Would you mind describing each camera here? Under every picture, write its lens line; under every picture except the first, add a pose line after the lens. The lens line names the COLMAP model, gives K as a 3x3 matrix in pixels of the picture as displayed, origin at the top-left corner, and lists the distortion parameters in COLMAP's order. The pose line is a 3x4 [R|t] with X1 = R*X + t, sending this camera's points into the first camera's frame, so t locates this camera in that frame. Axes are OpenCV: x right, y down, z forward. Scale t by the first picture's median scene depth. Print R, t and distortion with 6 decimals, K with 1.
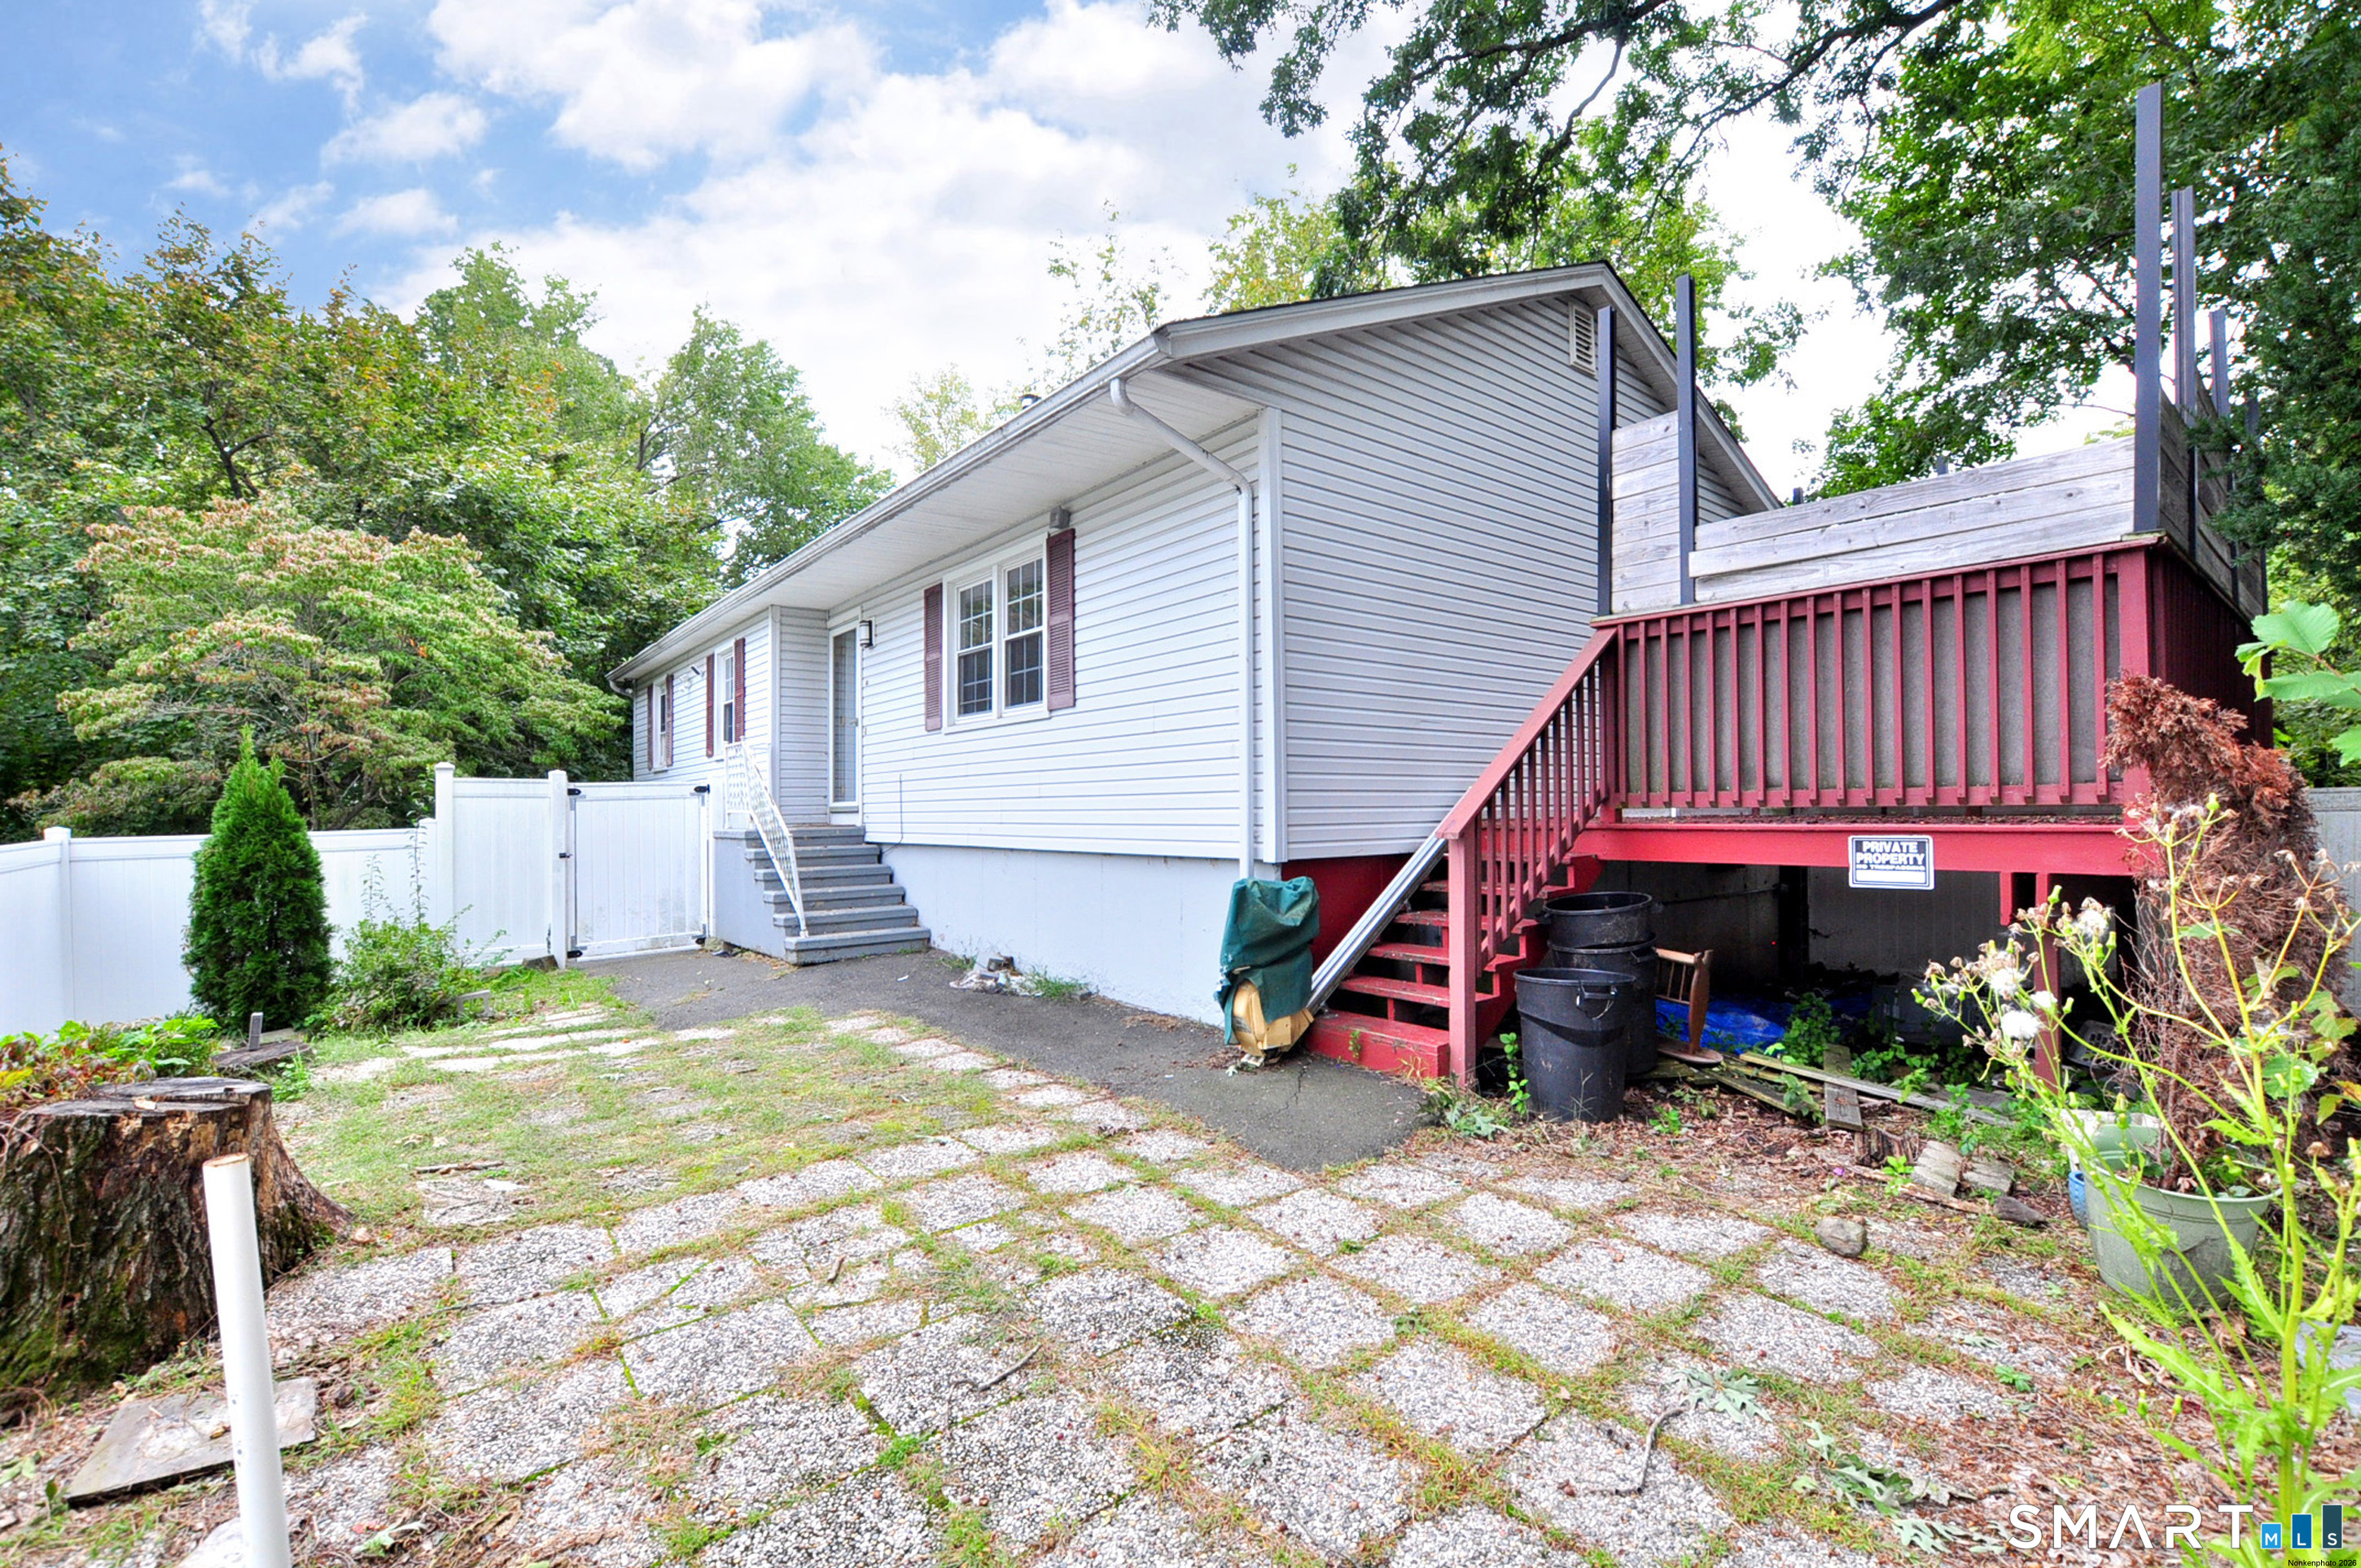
lens RADIAL K [[1036.1, 0, 1190.5], [0, 1036.1, 791.7], [0, 0, 1]] dist [-0.024383, 0.000189]
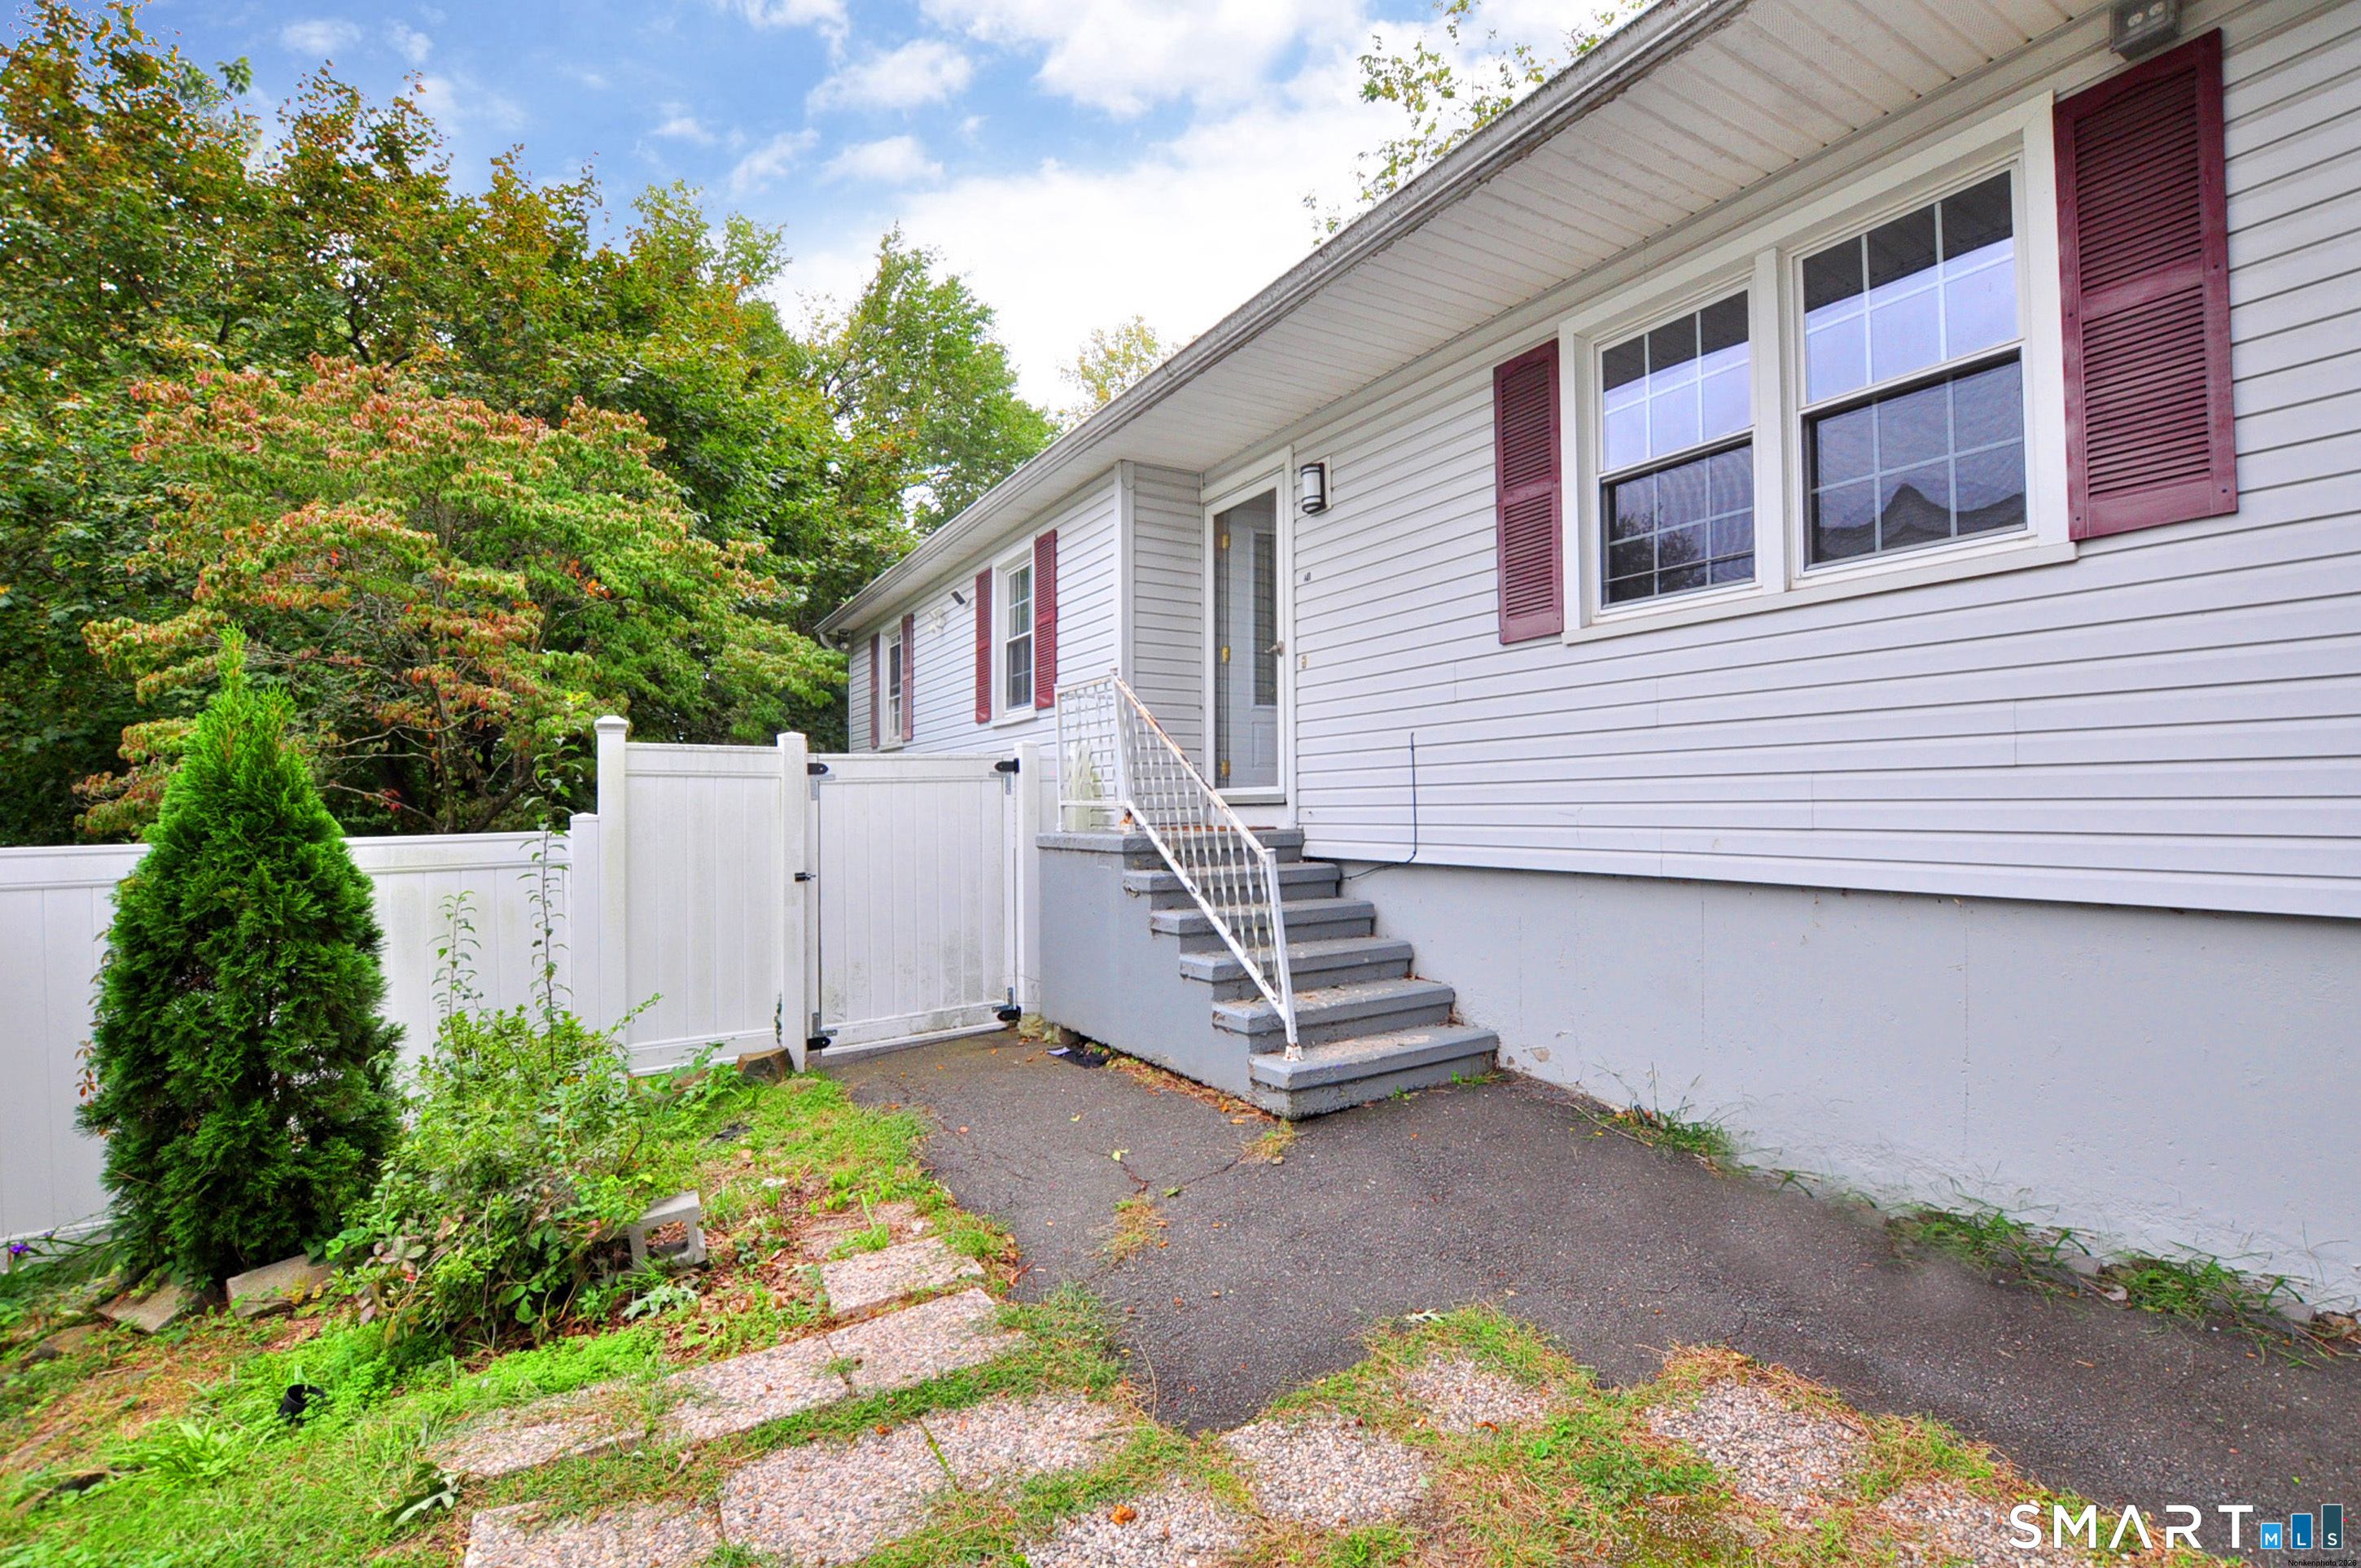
lens RADIAL K [[1036.1, 0, 1190.5], [0, 1036.1, 791.7], [0, 0, 1]] dist [-0.024383, 0.000189]
pose [[0.991926, 0.001984, -0.126806, -0.287901], [-0.001450, 0.999990, 0.004305, 0.009582], [0.126813, -0.004086, 0.991918, 0.404307]]
